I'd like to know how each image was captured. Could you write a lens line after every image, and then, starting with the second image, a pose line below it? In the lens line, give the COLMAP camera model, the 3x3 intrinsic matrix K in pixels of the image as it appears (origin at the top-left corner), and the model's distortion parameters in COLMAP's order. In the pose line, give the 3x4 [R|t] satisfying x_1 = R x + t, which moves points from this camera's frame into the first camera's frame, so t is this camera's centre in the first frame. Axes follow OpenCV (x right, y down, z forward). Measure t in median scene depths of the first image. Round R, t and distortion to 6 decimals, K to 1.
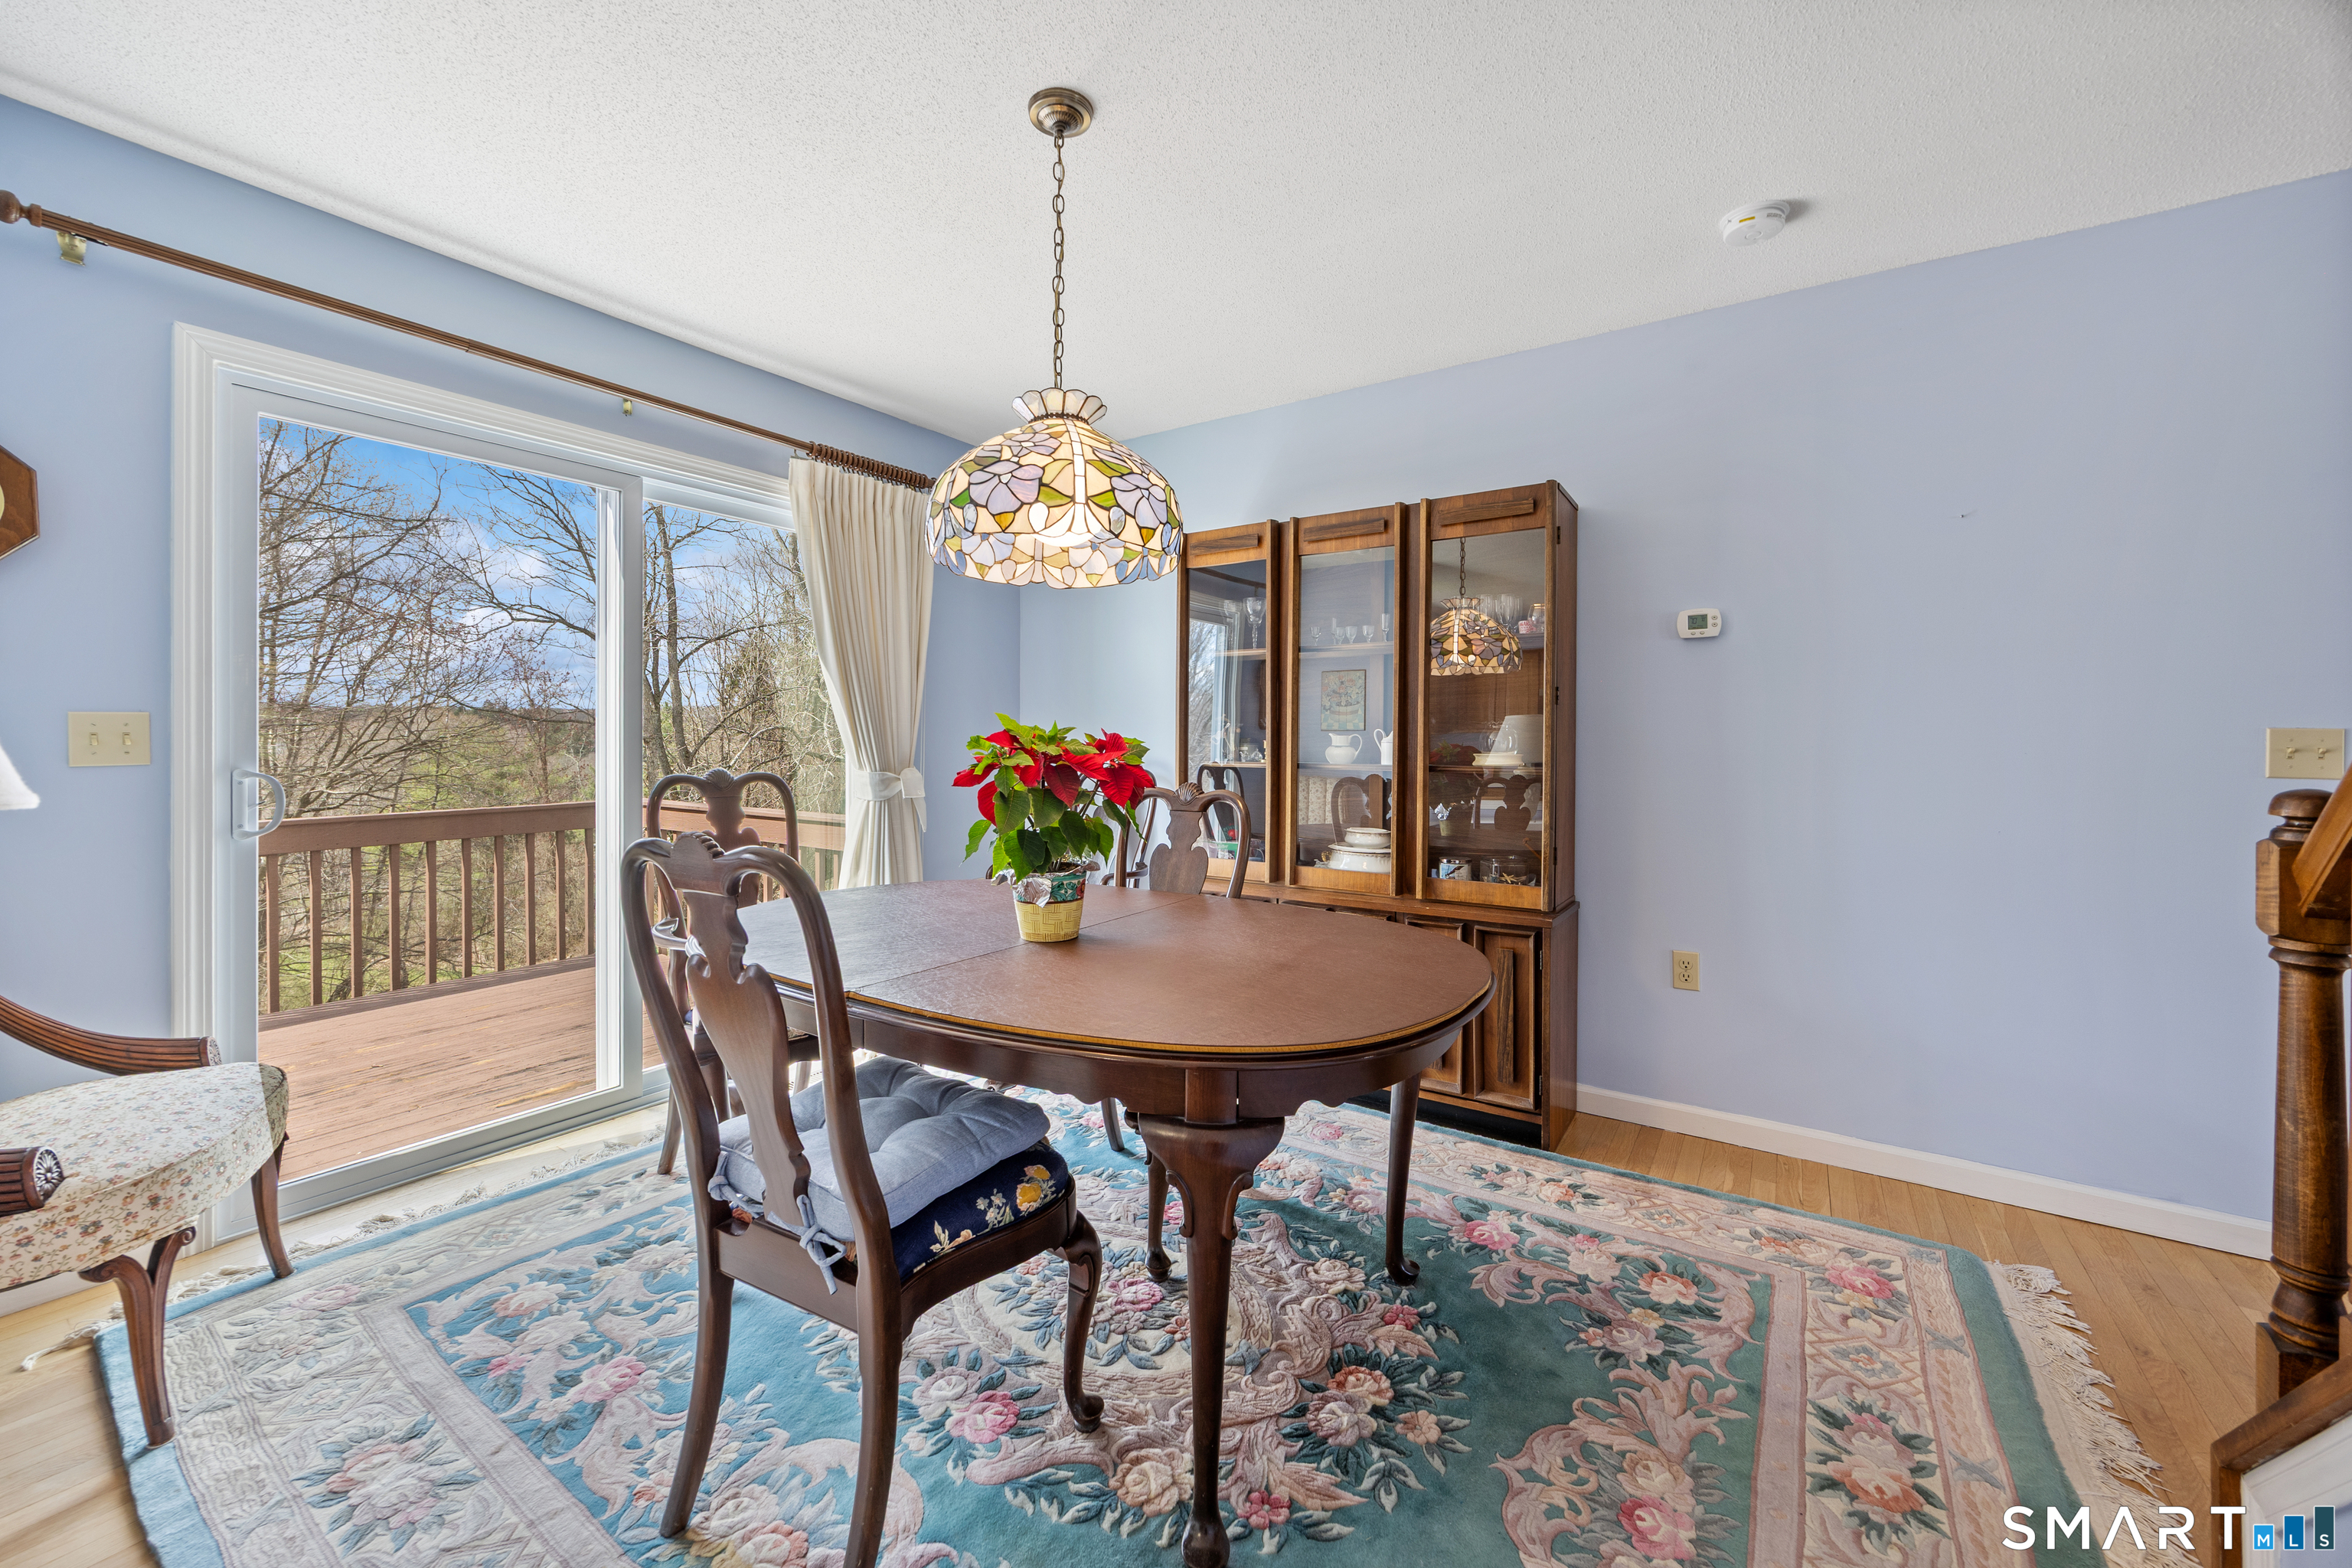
lens RADIAL K [[914.9, 0, 1176.2], [0, 914.9, 742.1], [0, 0, 1]] dist [-0.000224, -0.000176]
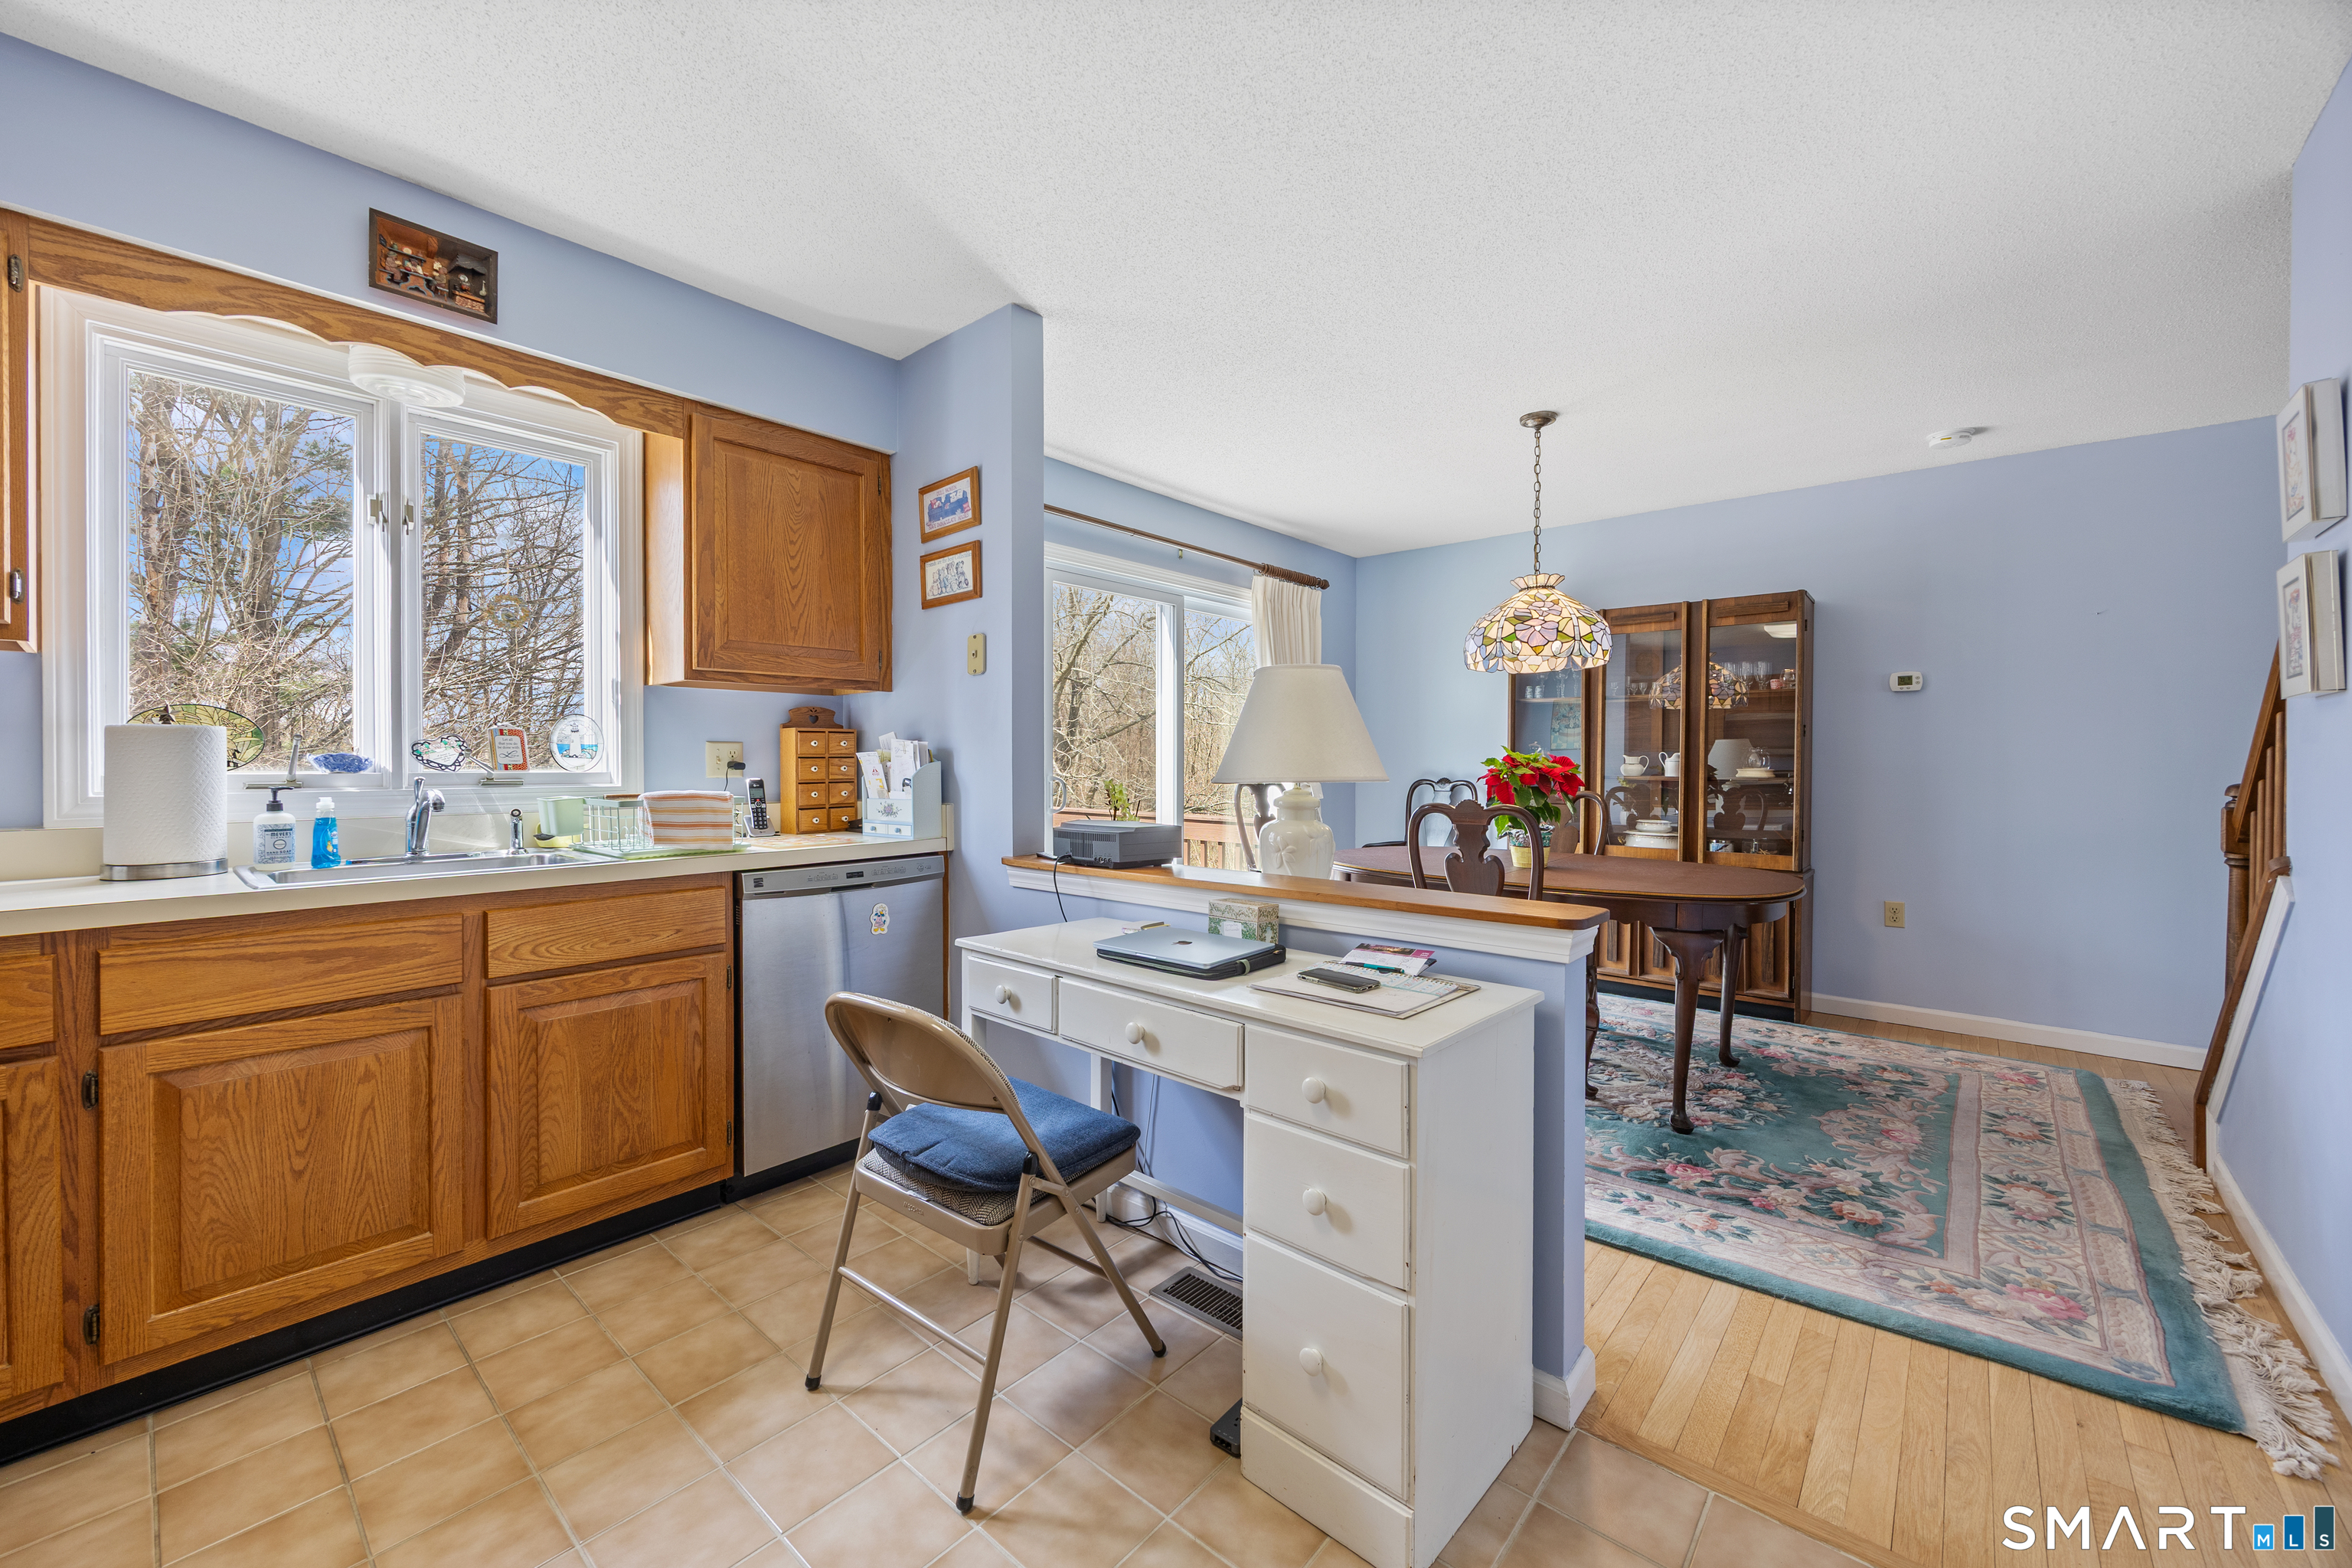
lens RADIAL K [[921.1, 0, 1165.9], [0, 921.1, 769.2], [0, 0, 1]] dist [-0.000670, 0.000286]
pose [[0.992097, -0.000378, -0.125474, -0.615783], [0.001565, 0.999955, 0.009359, -0.003021], [0.125465, -0.009481, 0.992053, -0.905374]]
